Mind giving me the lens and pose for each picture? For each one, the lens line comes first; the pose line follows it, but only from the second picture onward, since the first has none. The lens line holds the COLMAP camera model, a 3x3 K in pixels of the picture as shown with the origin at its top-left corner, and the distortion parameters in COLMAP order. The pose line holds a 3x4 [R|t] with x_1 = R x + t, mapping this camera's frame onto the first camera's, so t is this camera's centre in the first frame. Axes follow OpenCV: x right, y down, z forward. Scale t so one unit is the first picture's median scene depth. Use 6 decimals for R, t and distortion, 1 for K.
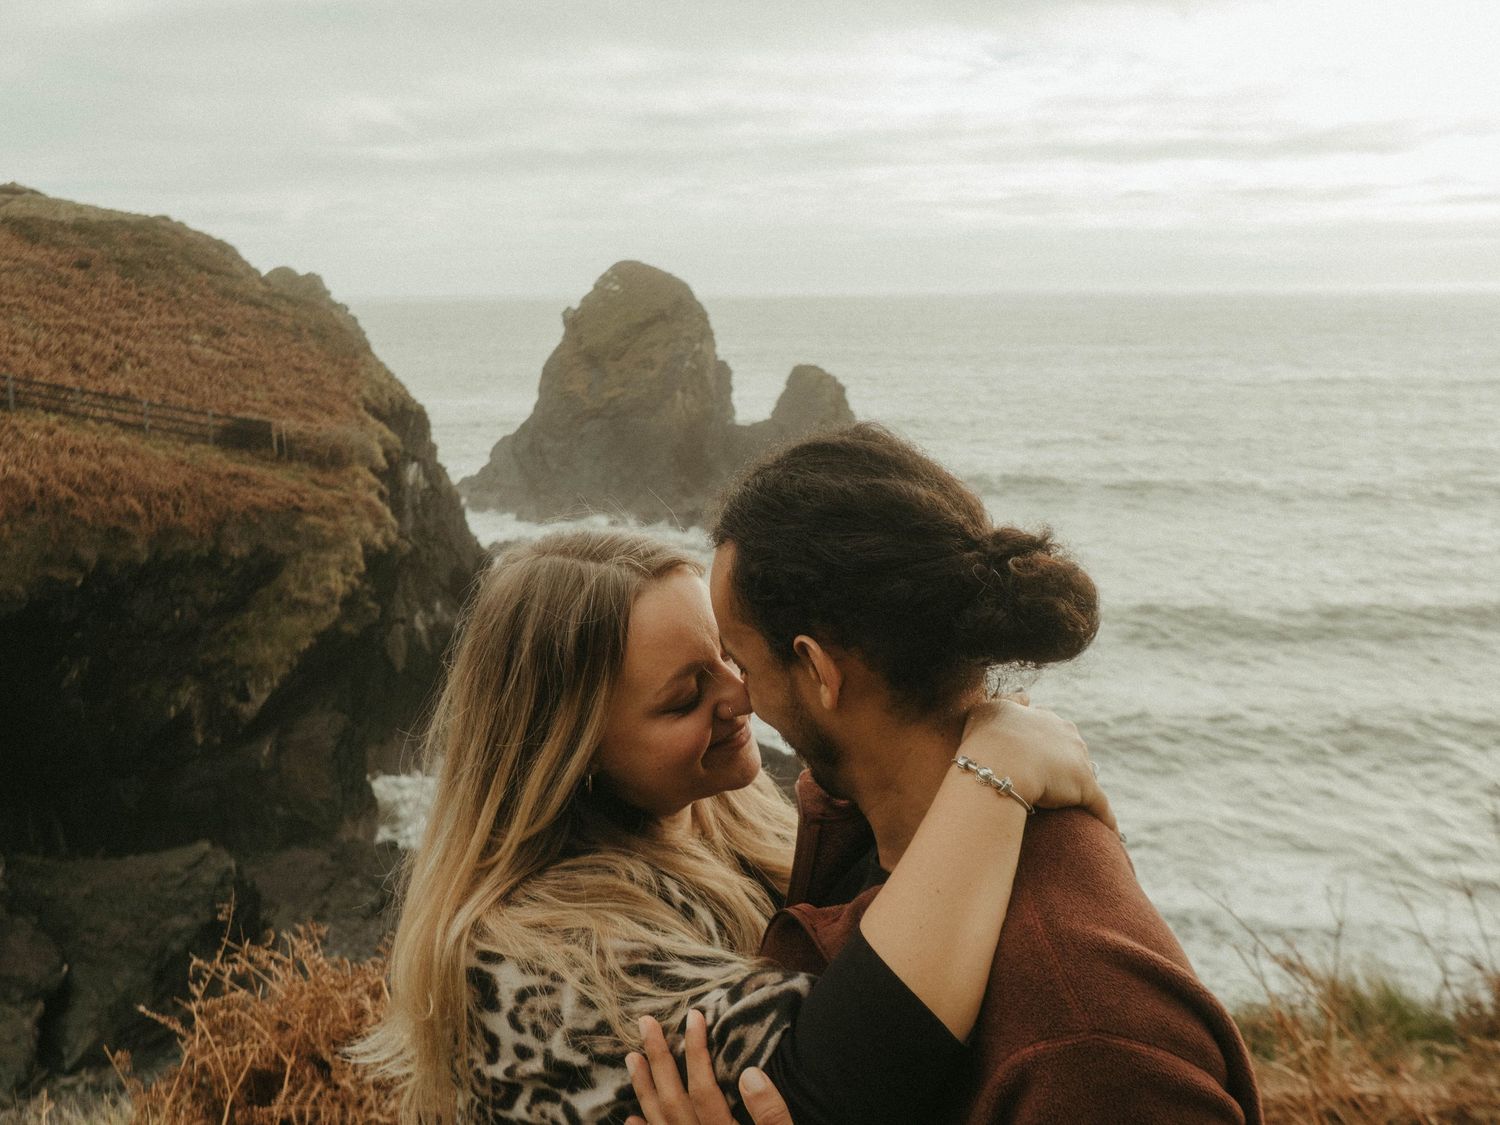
lens RADIAL K [[1633.9, 0, 731.7], [0, 1633.9, 562.8], [0, 0, 1]] dist [-0.001972, 0.000000]
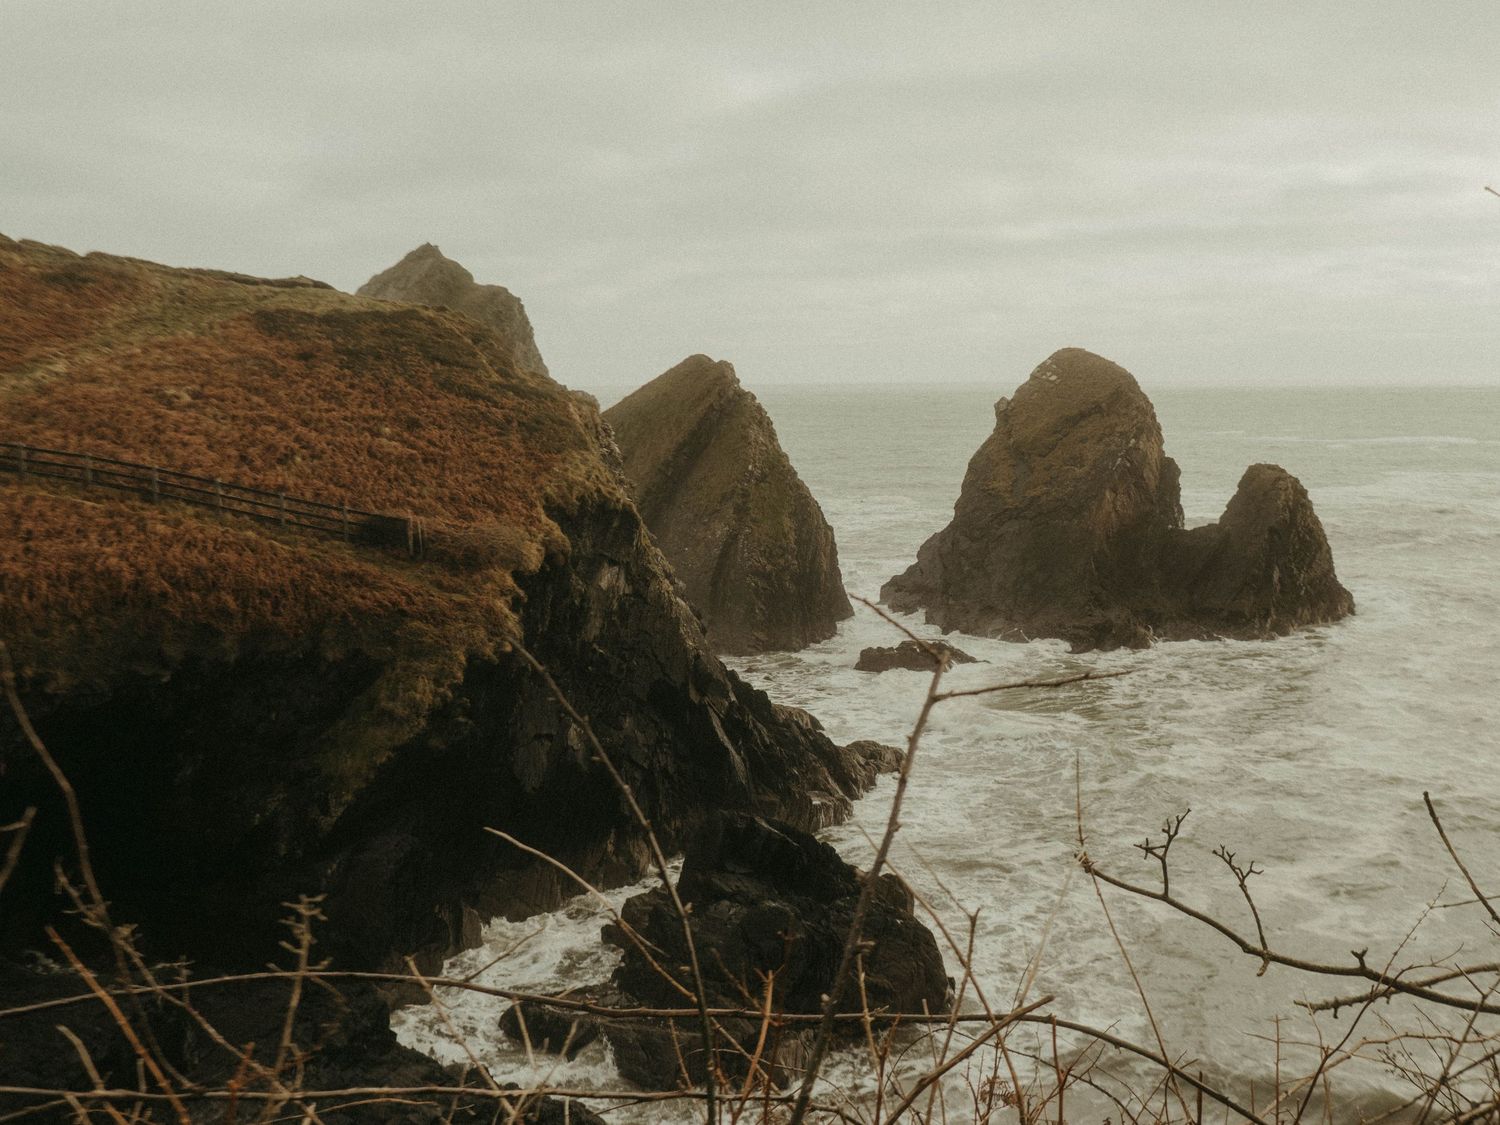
lens RADIAL K [[1718.3, 0, 832.1], [0, 1718.3, 531.9], [0, 0, 1]] dist [0.003646, 0.000000]
pose [[0.951864, 0.031845, -0.304861, 0.258390], [-0.054553, 0.996310, -0.066257, -0.025882], [0.301627, 0.079698, 0.950089, 0.119072]]
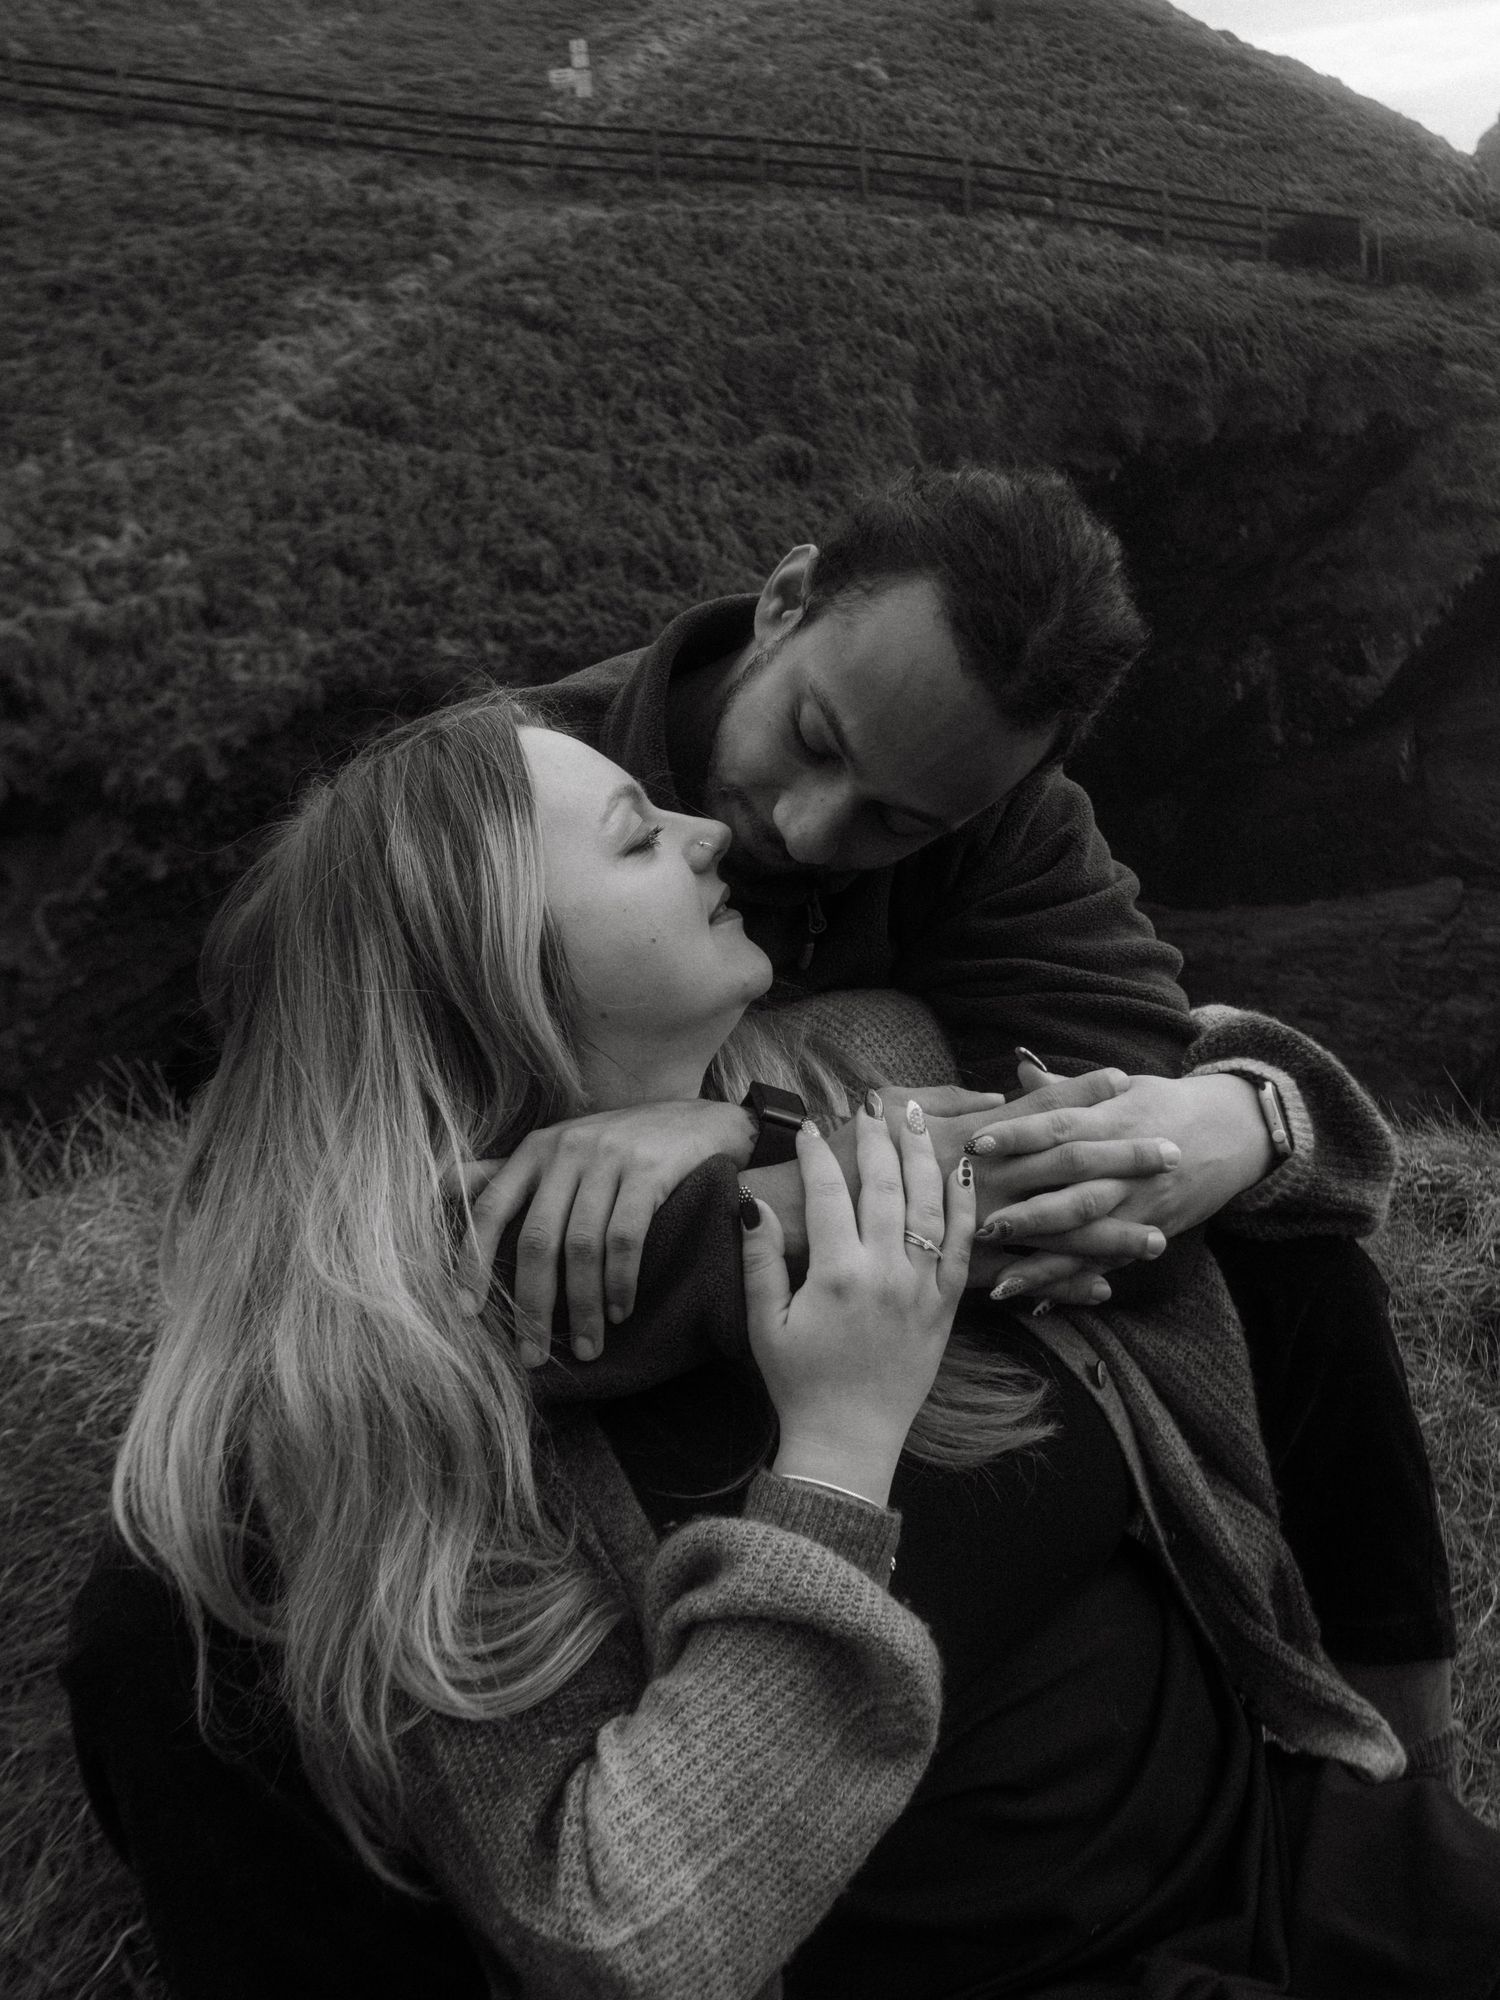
lens RADIAL K [[2178.5, 0, 737.6], [0, 2178.5, 886.0], [0, 0, 1]] dist [-0.001972, 0.000000]
pose [[0.952631, 0.018318, -0.303577, -0.249502], [0.018690, 0.992772, 0.118555, 0.058212], [0.303555, -0.118613, 0.945402, 0.140720]]
